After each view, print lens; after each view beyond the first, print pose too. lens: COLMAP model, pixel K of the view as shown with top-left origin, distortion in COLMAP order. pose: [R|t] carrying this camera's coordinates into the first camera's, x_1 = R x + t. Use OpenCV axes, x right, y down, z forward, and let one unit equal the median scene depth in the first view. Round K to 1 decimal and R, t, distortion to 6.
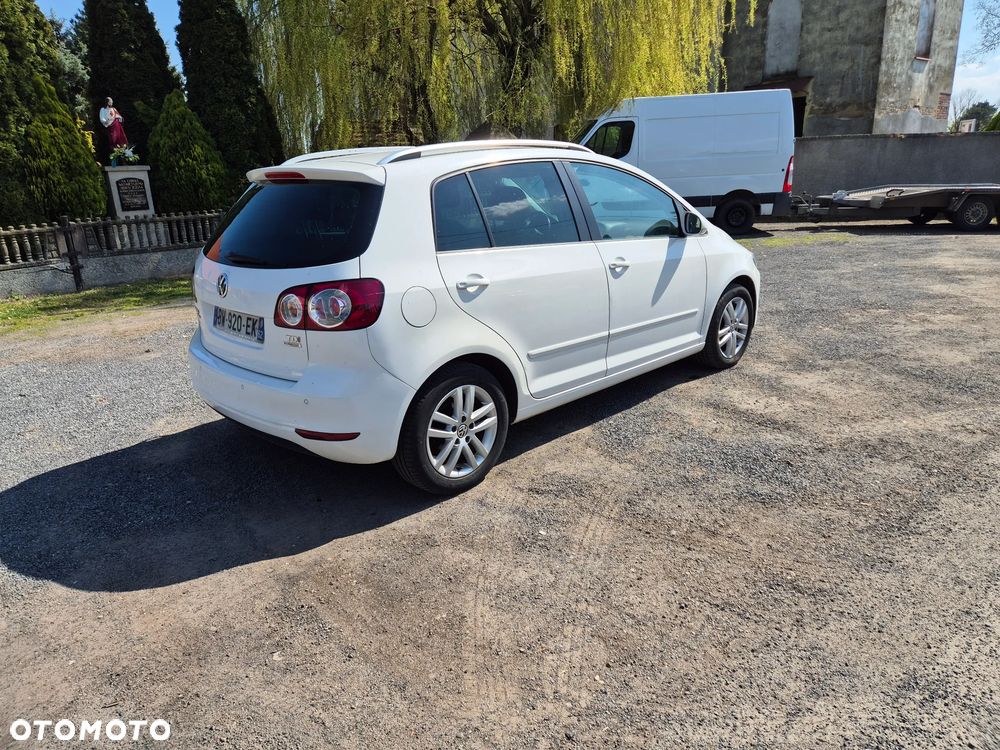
lens RADIAL K [[668.5, 0, 497.5], [0, 668.5, 372.4], [0, 0, 1]] dist [0.080026, -0.066905]
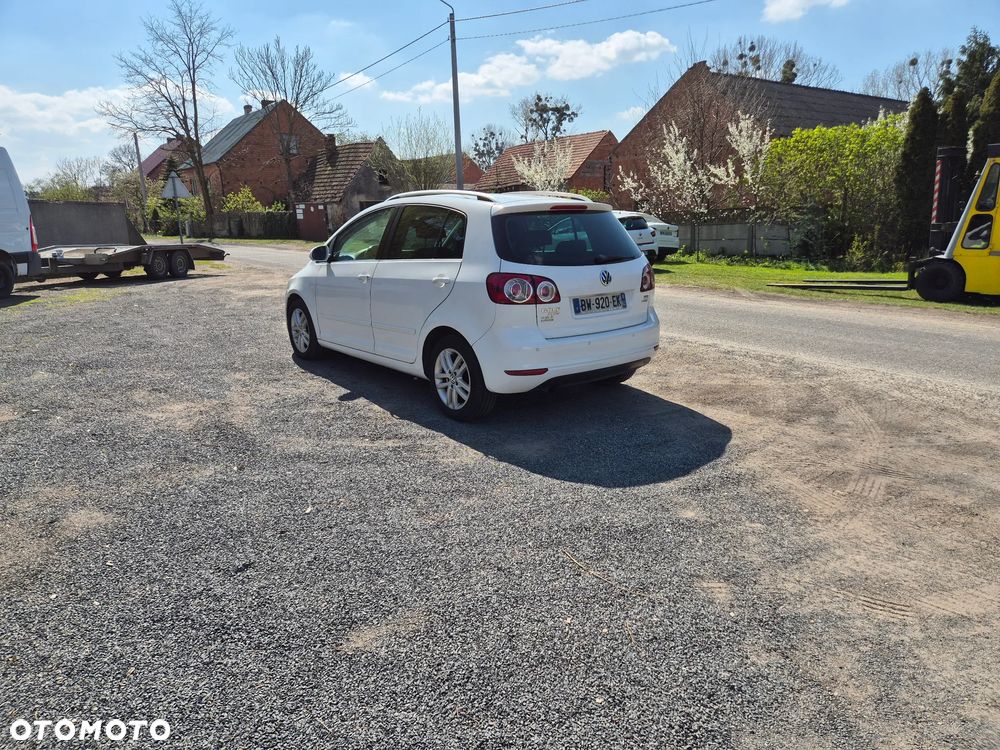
lens RADIAL K [[667.6, 0, 499.4], [0, 667.6, 379.6], [0, 0, 1]] dist [0.070433, -0.055850]
pose [[0.102065, -0.209277, 0.972515, -1.547260], [0.298514, 0.939009, 0.170738, -0.192966], [-0.948932, 0.272883, 0.158312, 0.840474]]
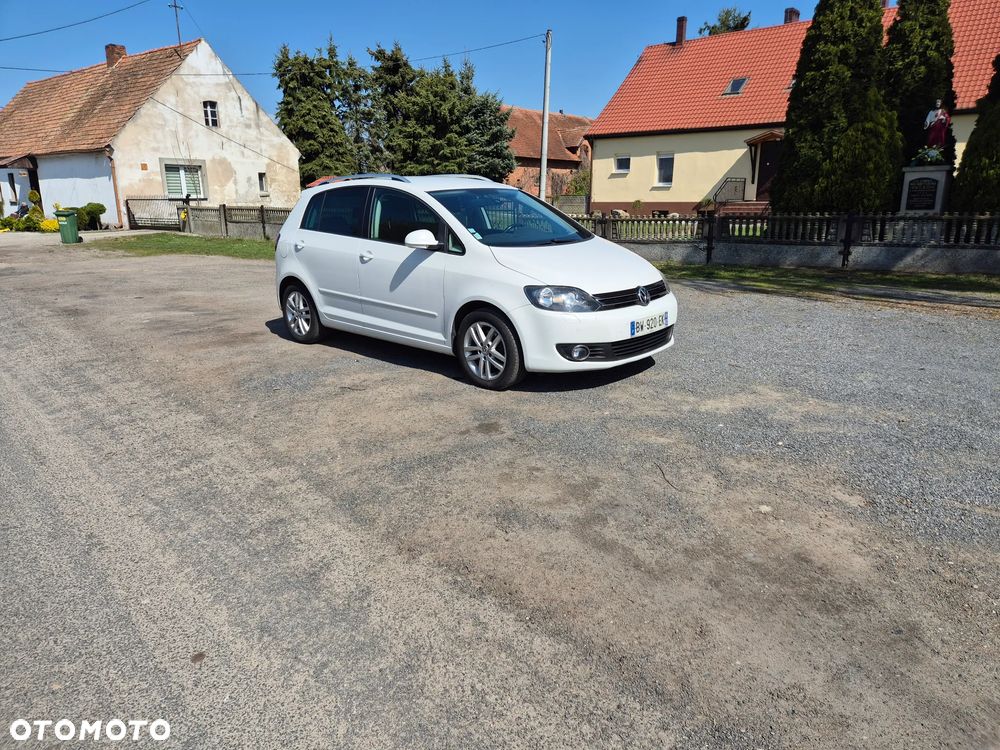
lens RADIAL K [[666.6, 0, 503.0], [0, 666.6, 375.3], [0, 0, 1]] dist [0.066637, -0.052297]
pose [[0.043858, 0.297765, -0.953631, 1.682621], [-0.274216, 0.921476, 0.275113, -0.403503], [0.960667, 0.249435, 0.122066, 1.151018]]
